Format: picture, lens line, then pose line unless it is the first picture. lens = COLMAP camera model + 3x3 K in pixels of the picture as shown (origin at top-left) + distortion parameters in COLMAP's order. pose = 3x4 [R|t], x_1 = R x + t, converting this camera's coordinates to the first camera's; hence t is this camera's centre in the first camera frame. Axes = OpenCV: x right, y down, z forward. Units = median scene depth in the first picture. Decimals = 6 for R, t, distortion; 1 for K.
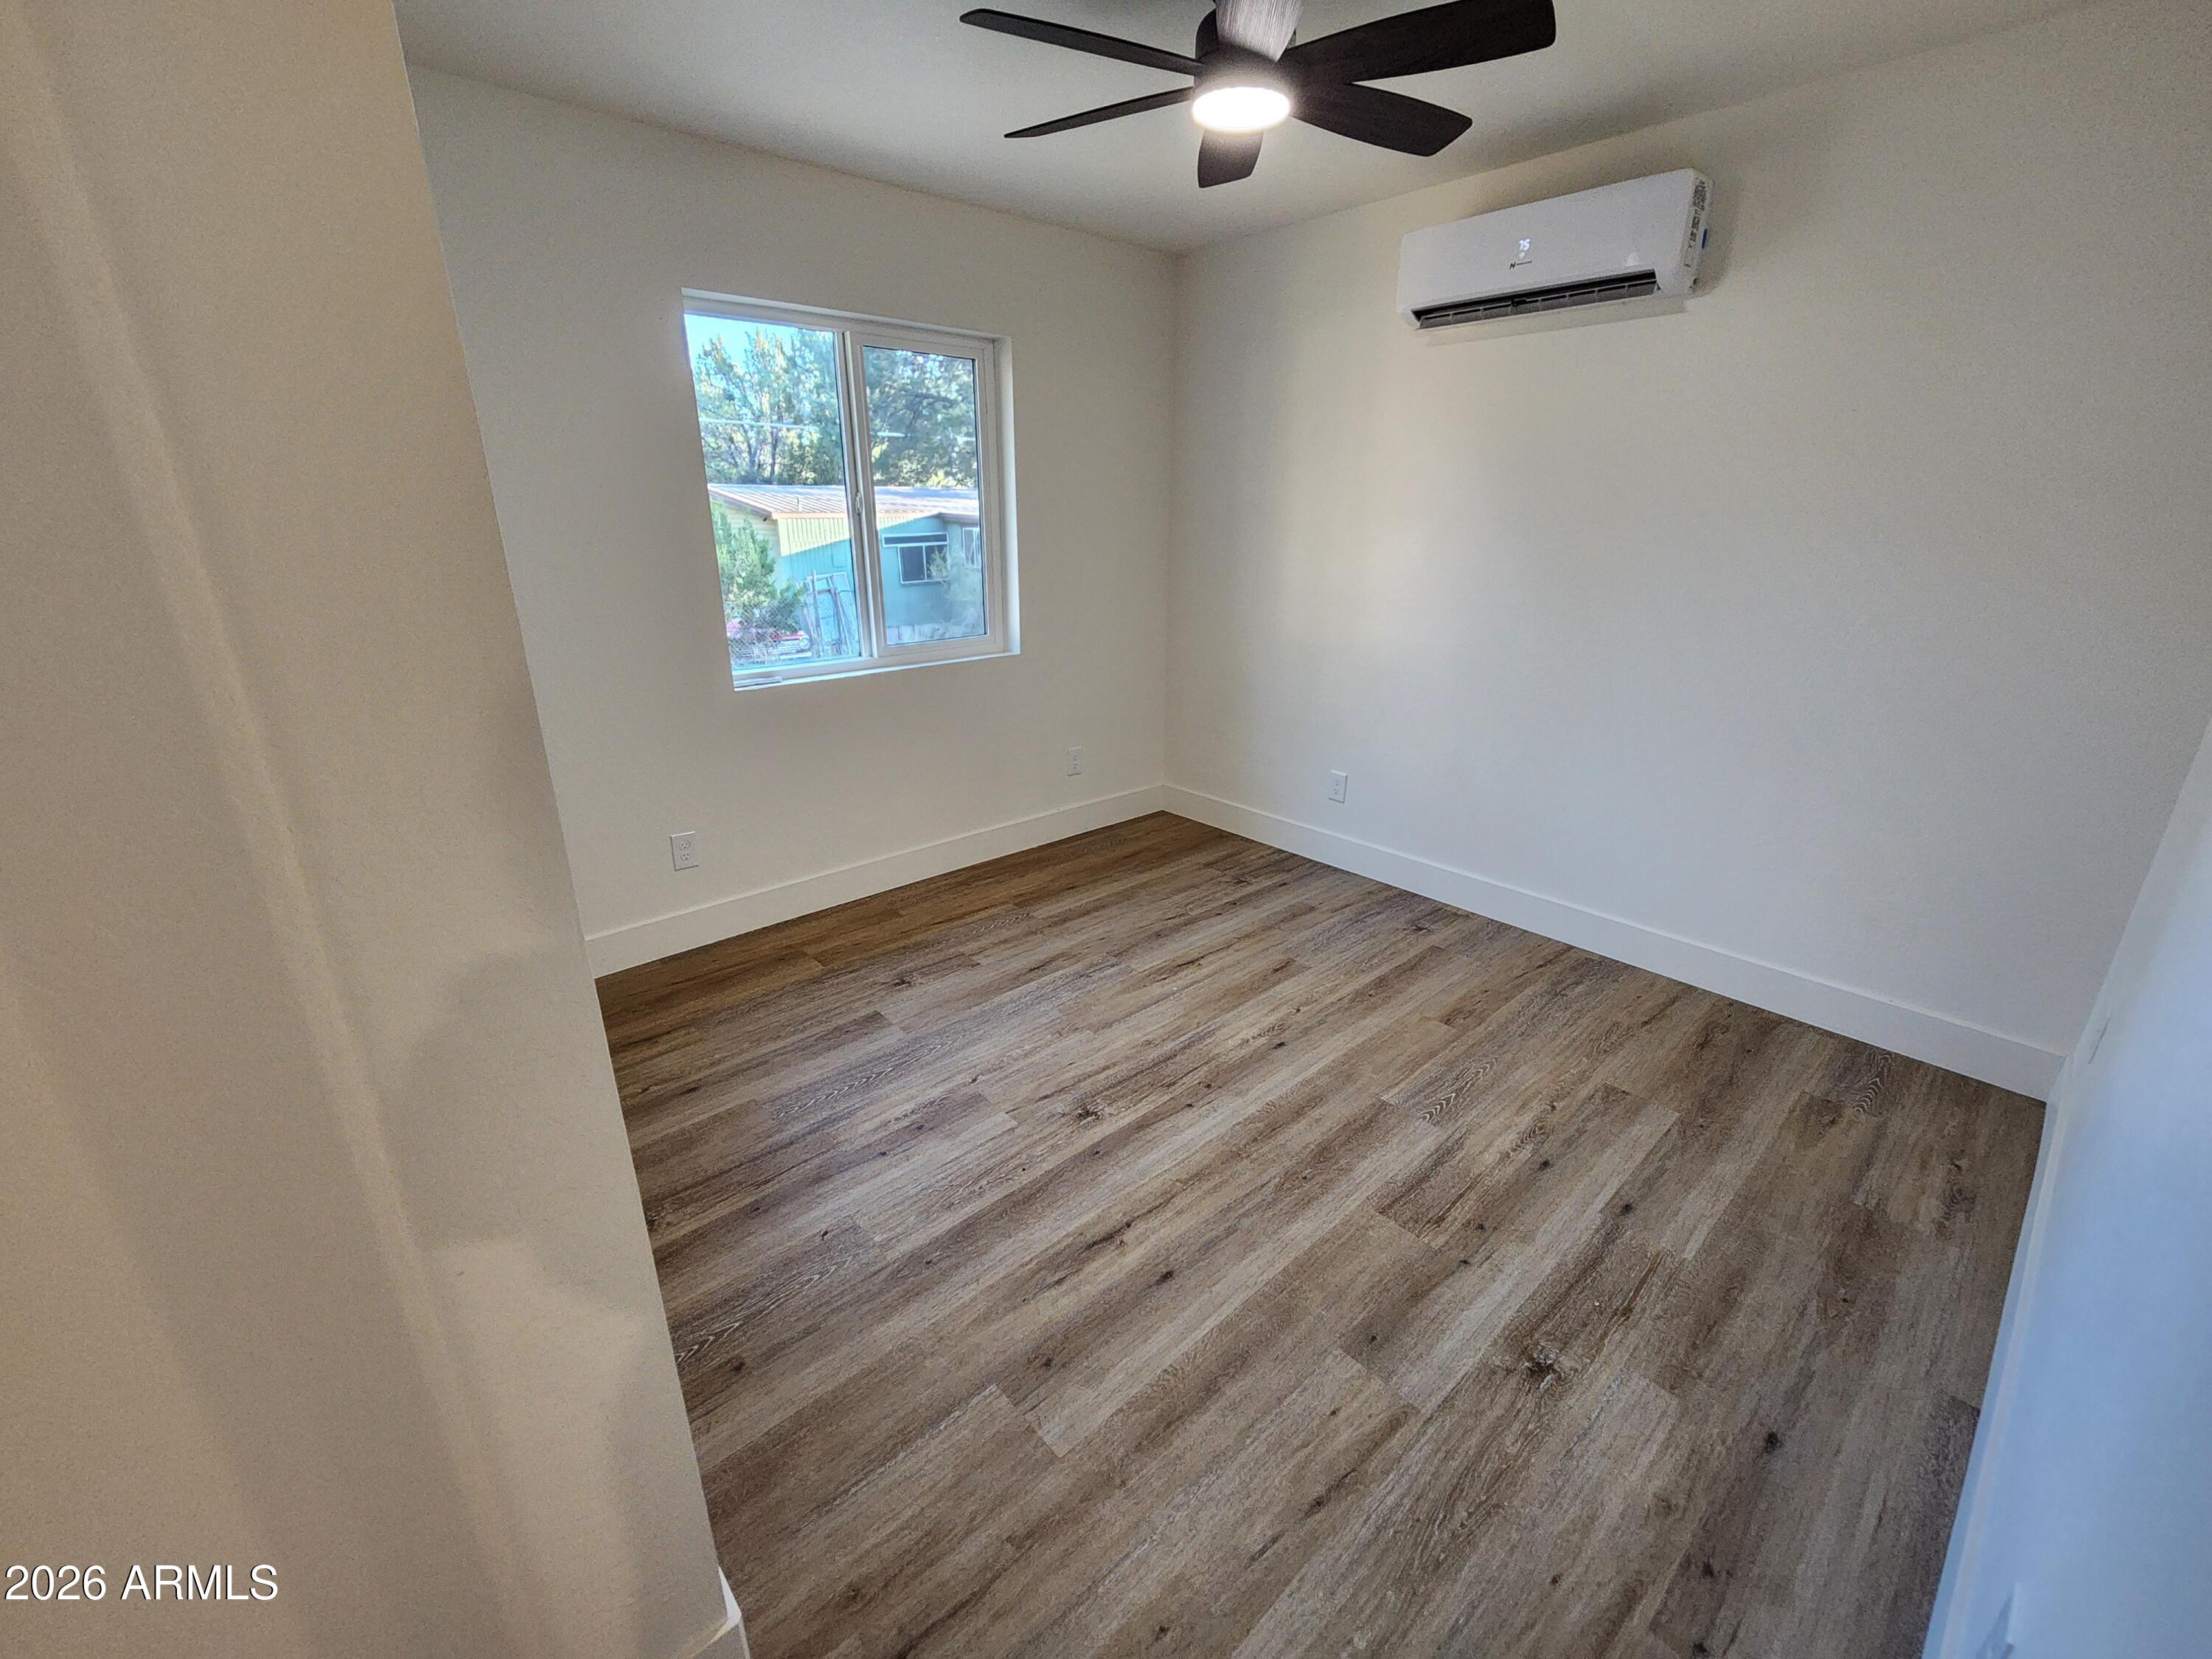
lens RADIAL K [[908.1, 0, 1112.5], [0, 908.1, 818.0], [0, 0, 1]] dist [-0.000012, 0.000388]
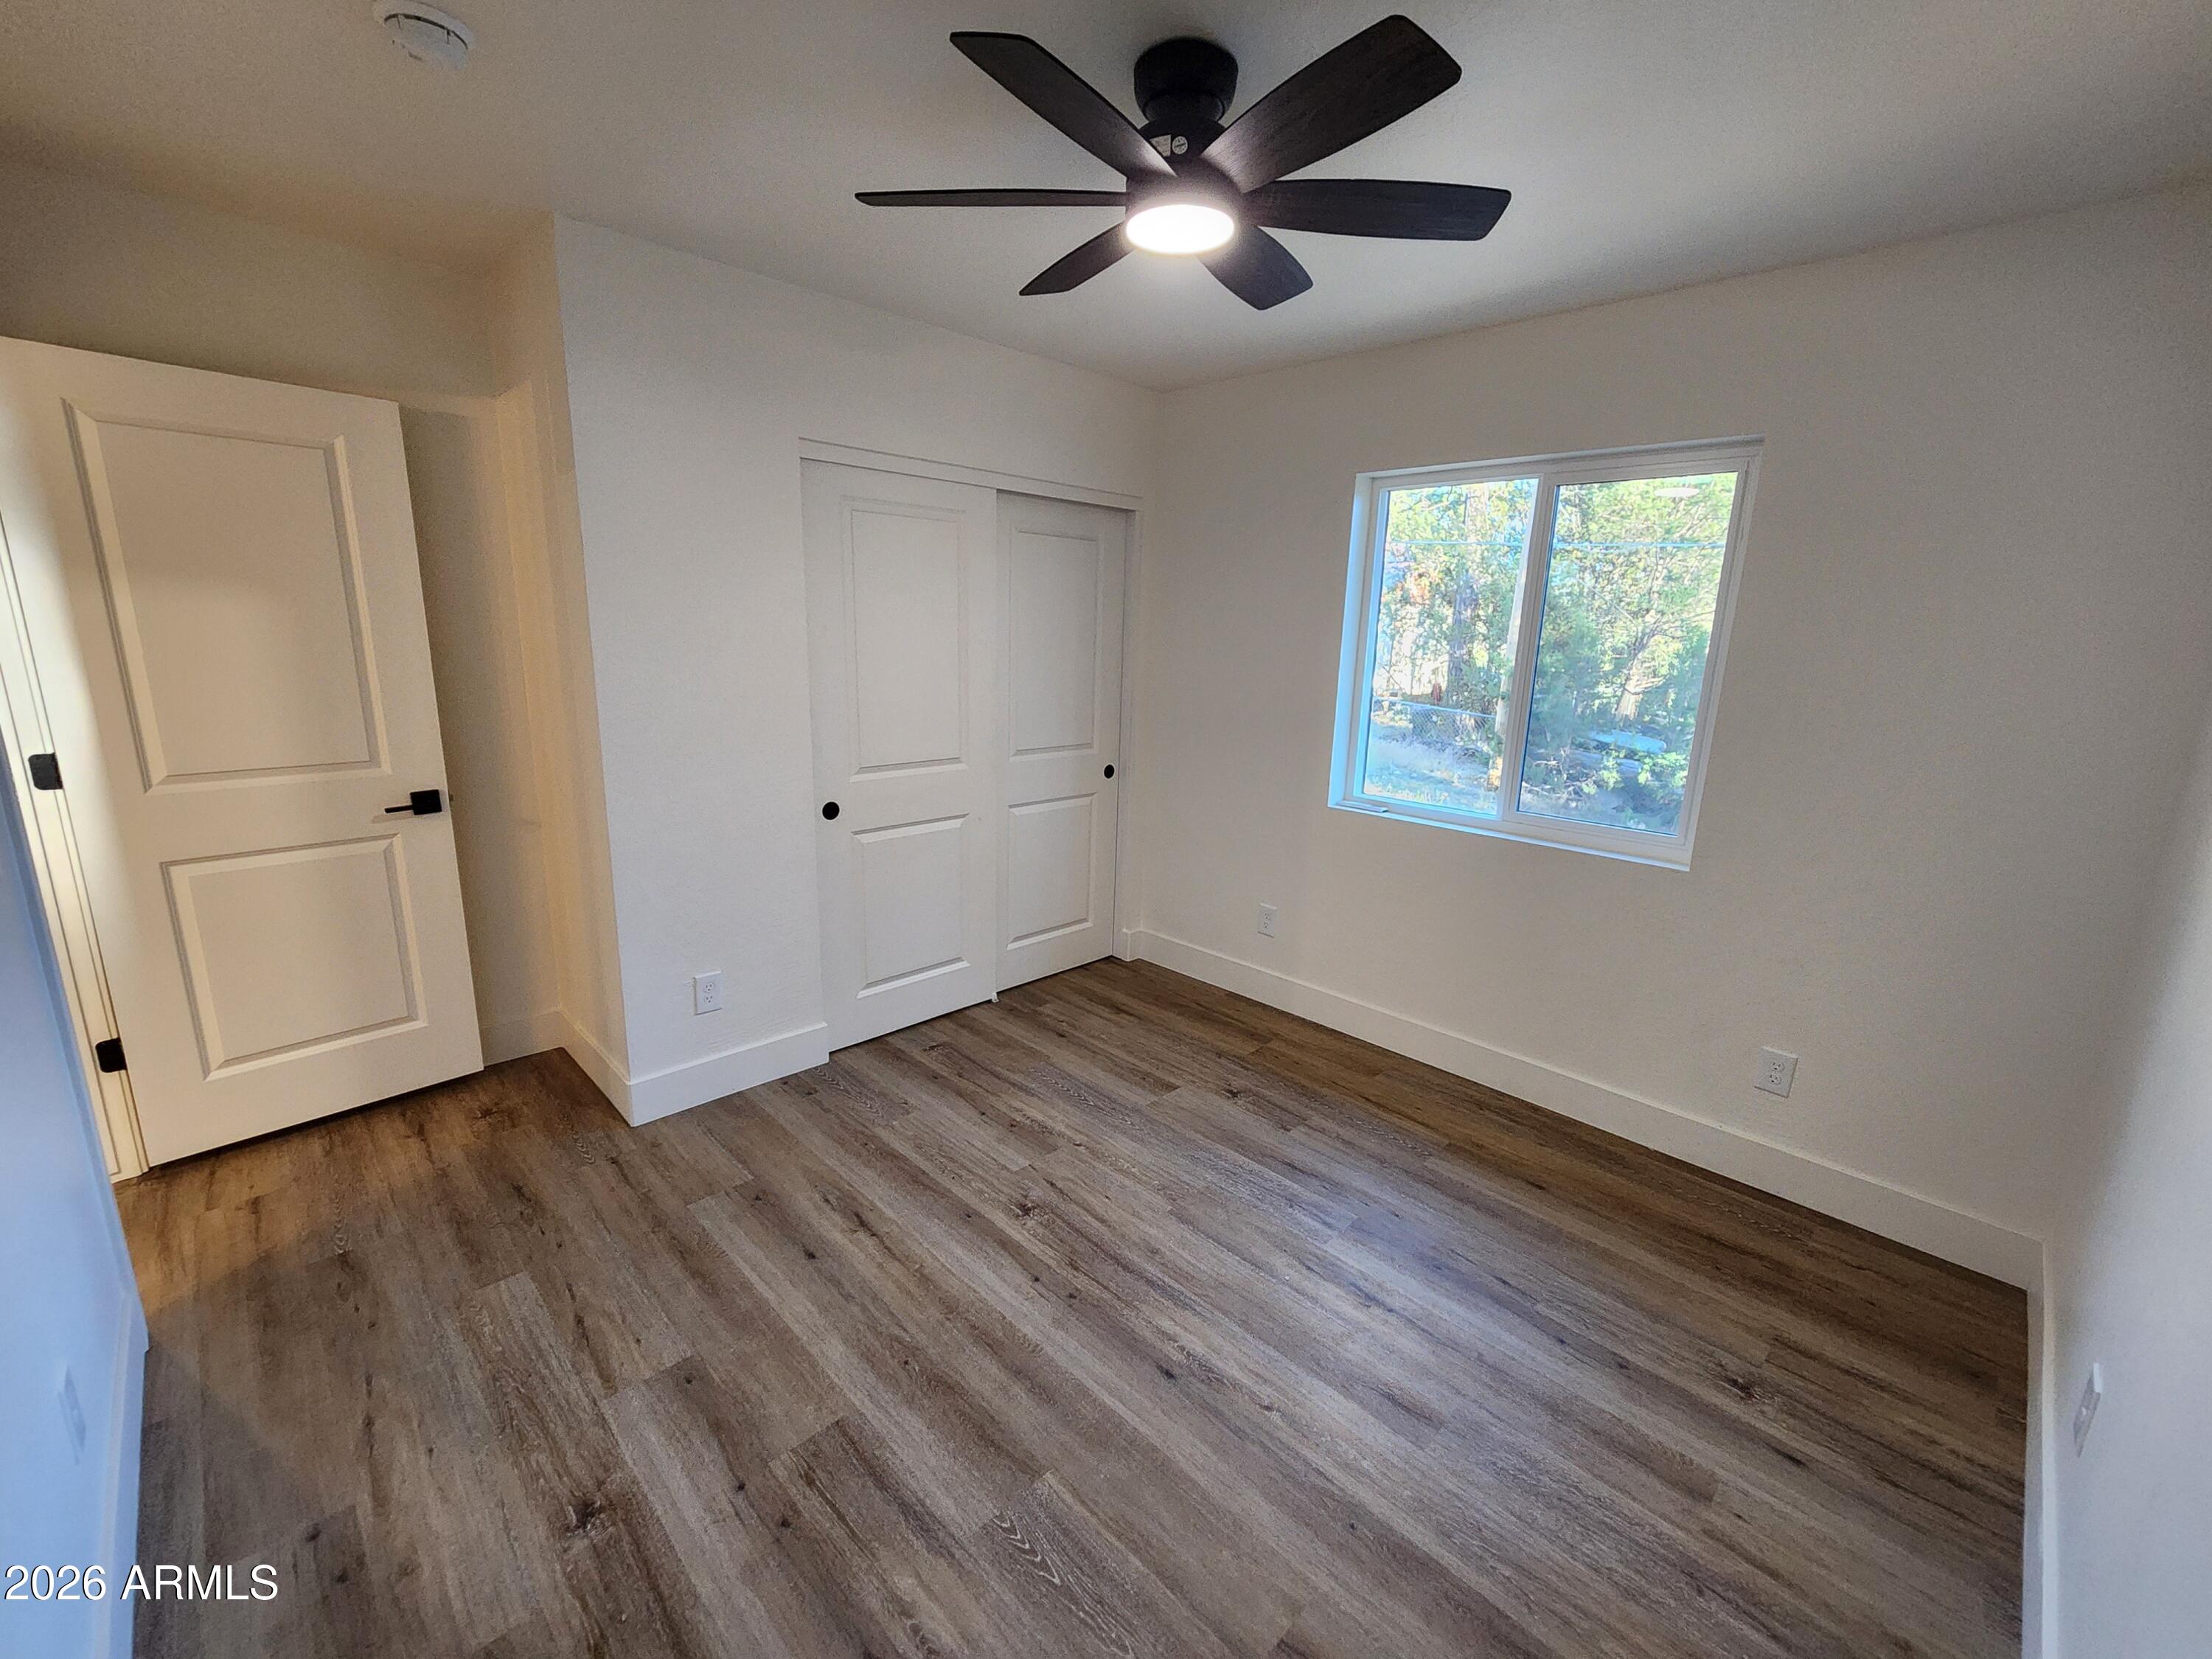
lens RADIAL K [[908.1, 0, 1112.5], [0, 908.1, 818.0], [0, 0, 1]] dist [-0.000012, 0.000388]
pose [[0.060764, 0.210918, -0.975613, 1.027417], [-0.356153, 0.917663, 0.176207, -0.350987], [0.932450, 0.336761, 0.130880, 0.912409]]
